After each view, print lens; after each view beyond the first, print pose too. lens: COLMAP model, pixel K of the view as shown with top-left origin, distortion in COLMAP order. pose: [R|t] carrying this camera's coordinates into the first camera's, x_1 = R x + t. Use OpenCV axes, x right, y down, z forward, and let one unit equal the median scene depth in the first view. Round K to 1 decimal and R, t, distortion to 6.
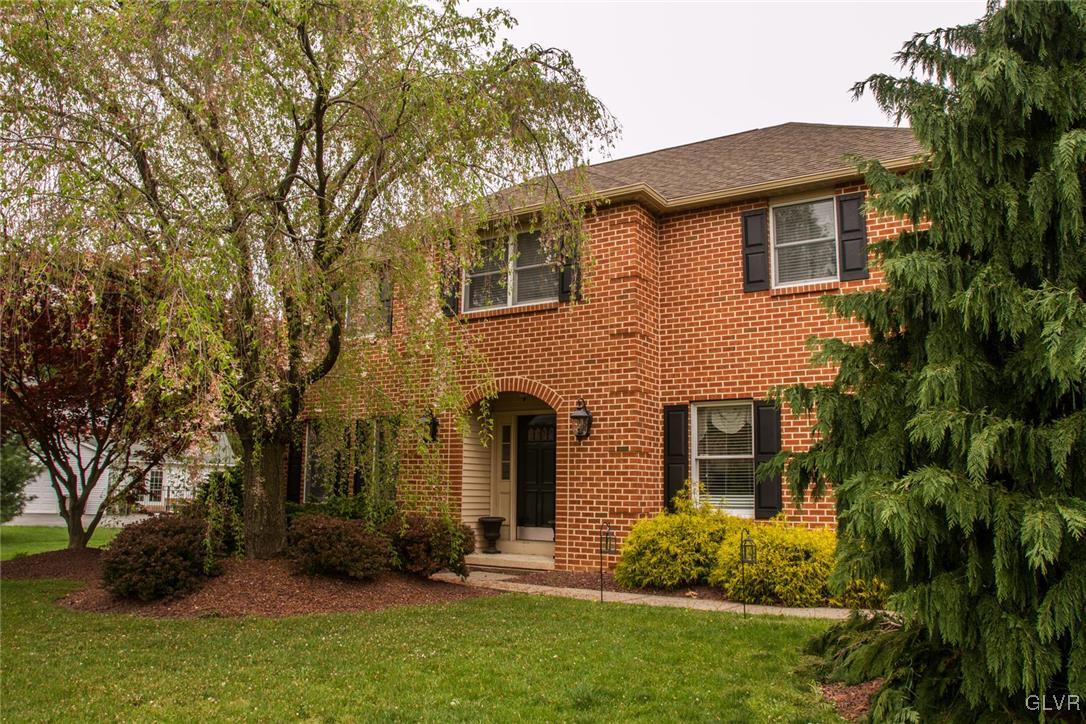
lens RADIAL K [[868.9, 0, 543.0], [0, 868.9, 362.0], [0, 0, 1]] dist [-0.068865, 0.001996]
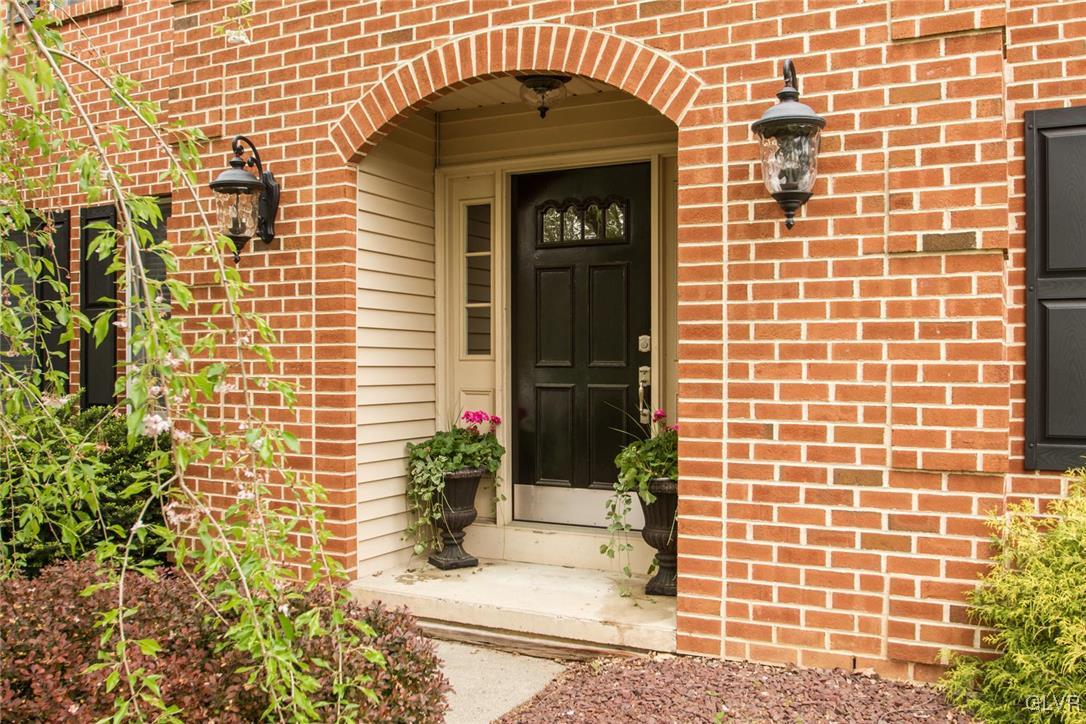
lens RADIAL K [[948.8, 0, 543.0], [0, 948.8, 362.0], [0, 0, 1]] dist [-0.065857, -0.002838]
pose [[0.994111, -0.011979, 0.107704, -0.066897], [-0.004044, 0.989079, 0.147331, 0.091903], [-0.108292, -0.146899, 0.983206, 0.696550]]
